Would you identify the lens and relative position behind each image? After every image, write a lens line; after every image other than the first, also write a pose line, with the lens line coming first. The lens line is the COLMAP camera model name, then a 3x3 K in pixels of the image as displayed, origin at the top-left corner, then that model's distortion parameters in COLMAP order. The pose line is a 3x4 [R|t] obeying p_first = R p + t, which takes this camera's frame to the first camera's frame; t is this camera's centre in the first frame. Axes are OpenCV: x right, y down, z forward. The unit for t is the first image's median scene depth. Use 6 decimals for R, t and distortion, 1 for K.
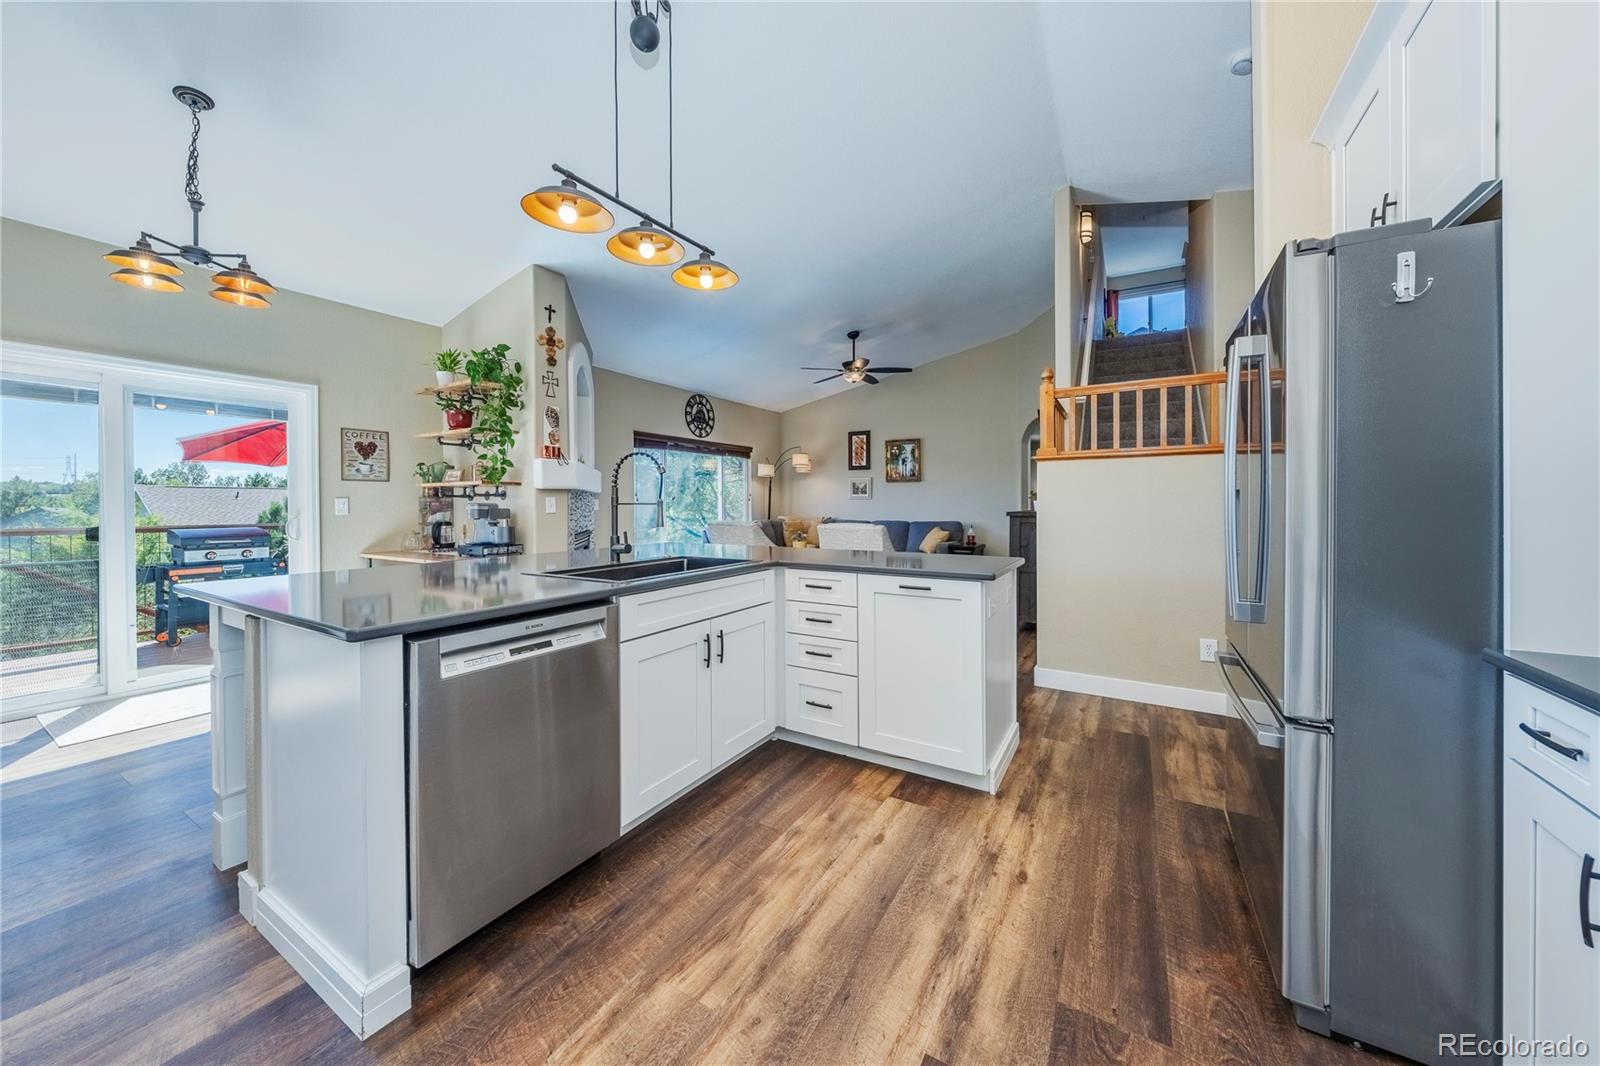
lens RADIAL K [[550.2, 0, 800.8], [0, 550.2, 504.0], [0, 0, 1]] dist [-0.001908, -0.000050]
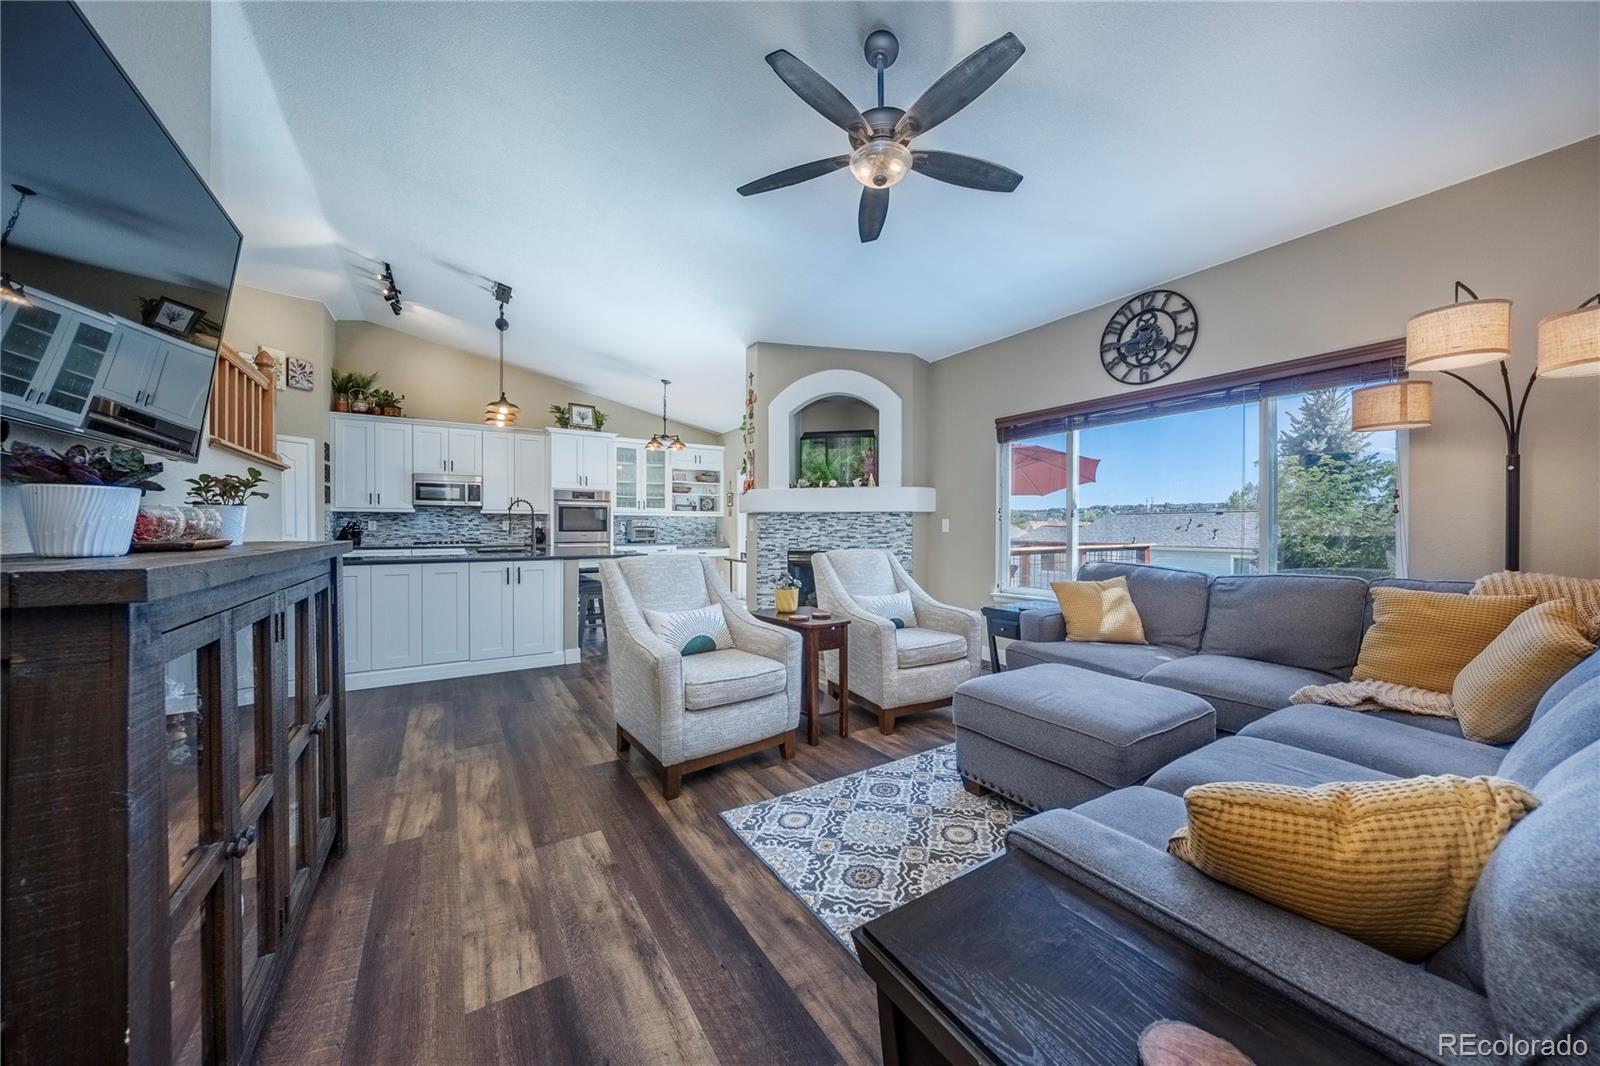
lens RADIAL K [[550.2, 0, 808.6], [0, 550.2, 528.9], [0, 0, 1]] dist [-0.001908, -0.000050]
pose [[-0.433860, 0.005706, -0.900962, 0.673583], [0.000675, 0.999982, 0.006008, 0.003962], [0.900980, 0.001998, -0.433856, 1.694005]]
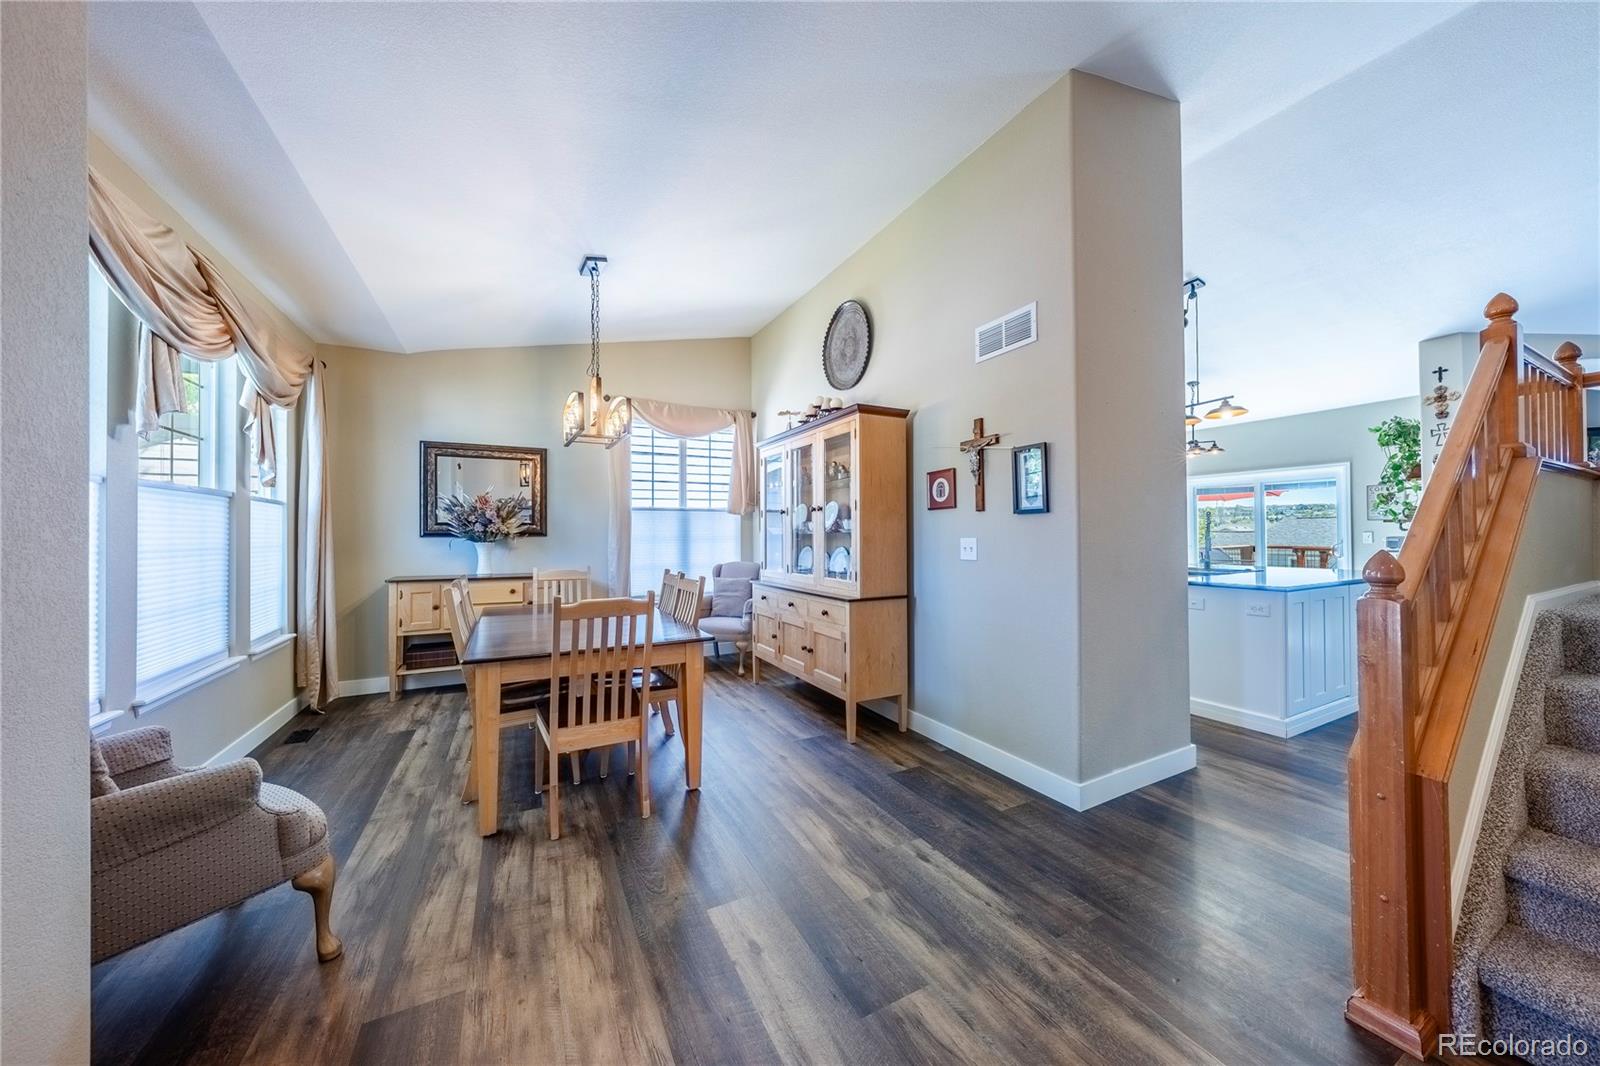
lens RADIAL K [[550.2, 0, 799.2], [0, 550.2, 526.3], [0, 0, 1]] dist [-0.001908, -0.000050]
pose [[-0.516111, -0.002774, -0.856517, 1.237602], [0.000805, 0.999993, -0.003724, -0.021177], [0.856521, -0.002612, -0.516105, 0.434577]]
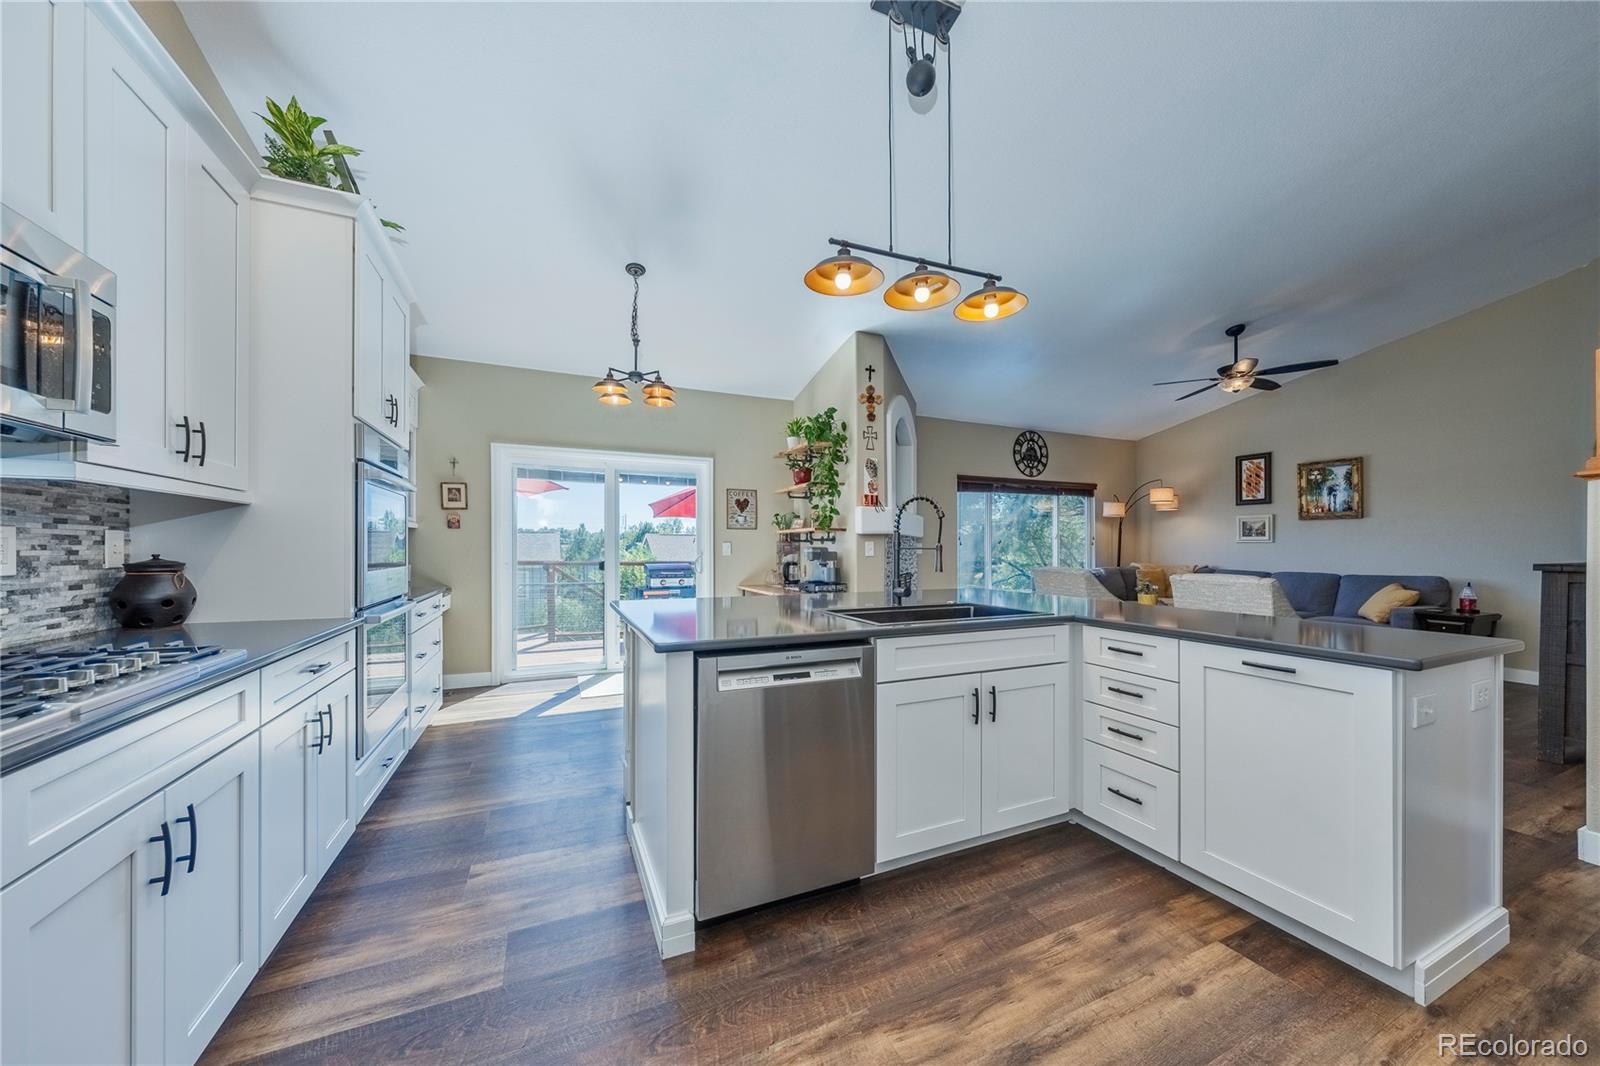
lens RADIAL K [[550.2, 0, 804.3], [0, 550.2, 546.9], [0, 0, 1]] dist [-0.001908, -0.000050]
pose [[0.821420, 0.003752, -0.570312, 0.060127], [-0.004516, 0.999990, 0.000075, -0.001379], [0.570306, 0.002514, 0.821428, 0.031208]]
